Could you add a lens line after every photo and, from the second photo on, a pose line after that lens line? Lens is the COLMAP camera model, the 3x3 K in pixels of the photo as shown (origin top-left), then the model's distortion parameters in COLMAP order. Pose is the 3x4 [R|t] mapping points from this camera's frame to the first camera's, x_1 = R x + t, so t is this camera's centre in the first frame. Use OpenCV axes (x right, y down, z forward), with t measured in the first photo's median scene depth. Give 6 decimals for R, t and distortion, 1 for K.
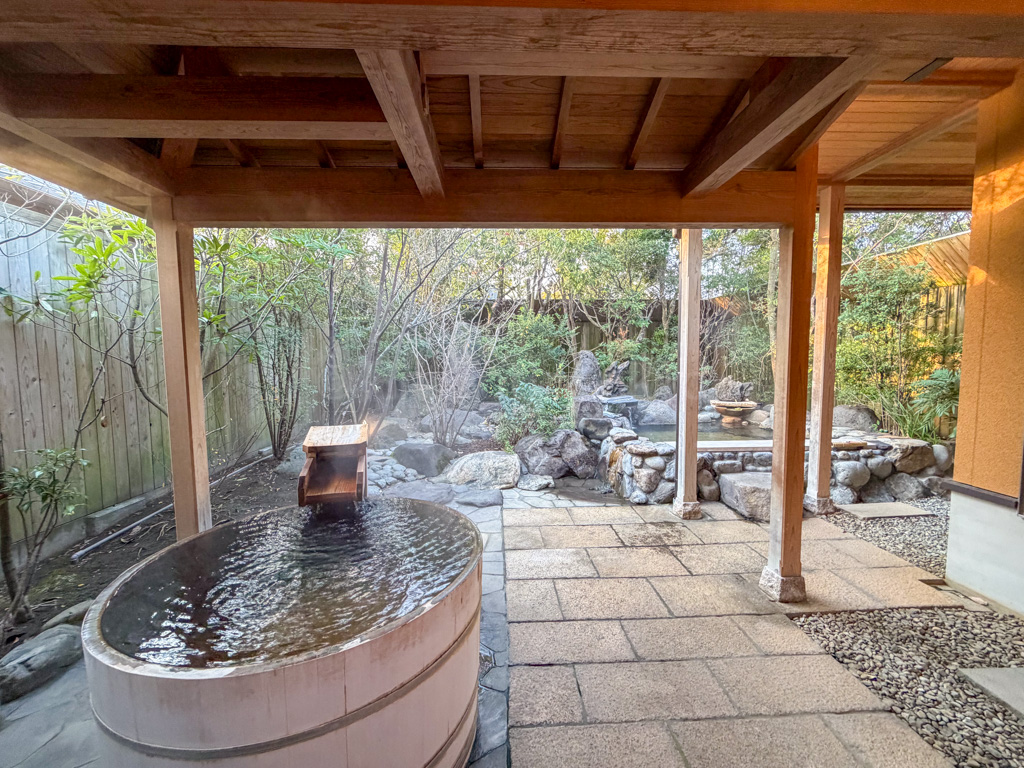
lens RADIAL K [[406.8, 0, 511.9], [0, 406.8, 384.3], [0, 0, 1]] dist [-0.000825, -0.000039]
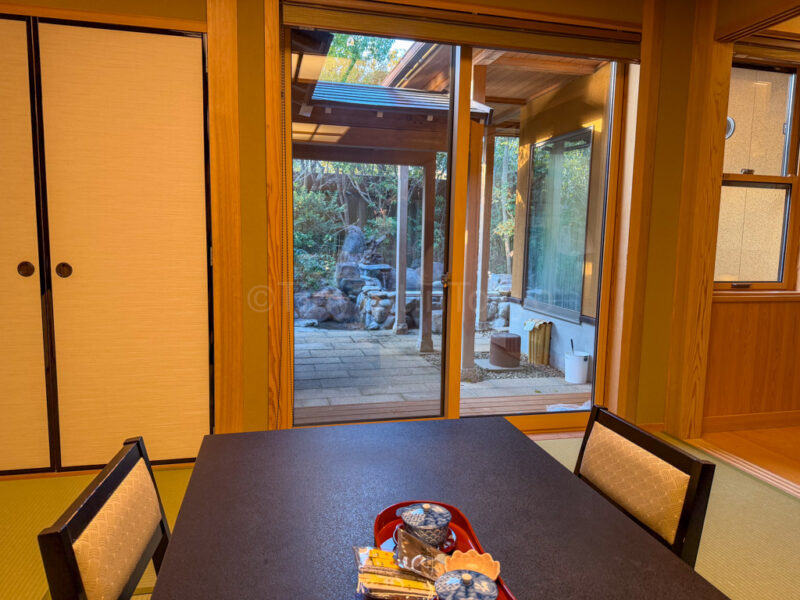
lens RADIAL K [[558.7, 0, 400.6], [0, 558.7, 302.6], [0, 0, 1]] dist [0.048566, 0.000317]
pose [[0.979793, 0.005564, 0.199936, 0.000590], [-0.016578, 0.998433, 0.053454, 0.058841], [-0.199325, -0.055688, 0.978350, -0.719839]]
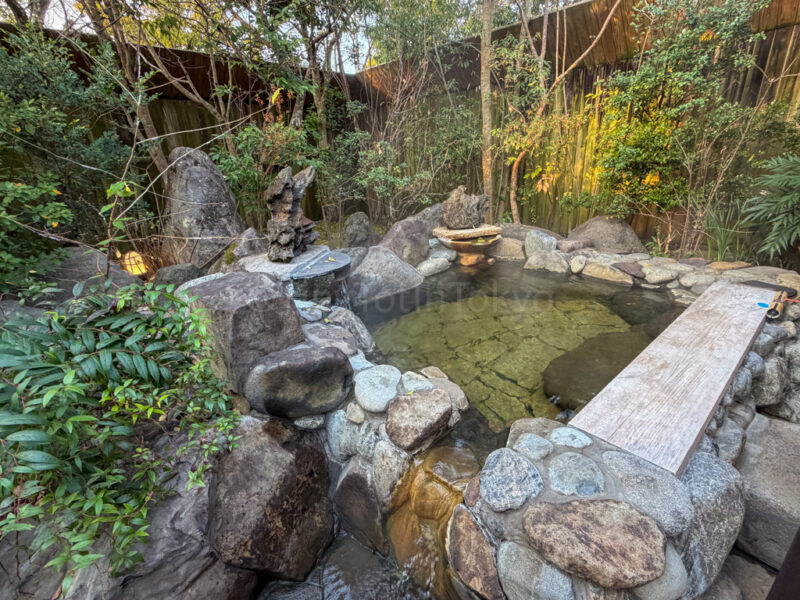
lens RADIAL K [[376.2, 0, 400.8], [0, 376.2, 298.5], [0, 0, 1]] dist [0.000618, -0.000123]
pose [[0.759537, -0.246678, 0.601875, 0.096073], [0.080827, 0.953921, 0.288965, -0.035686], [-0.645423, -0.170832, 0.744477, 0.696314]]
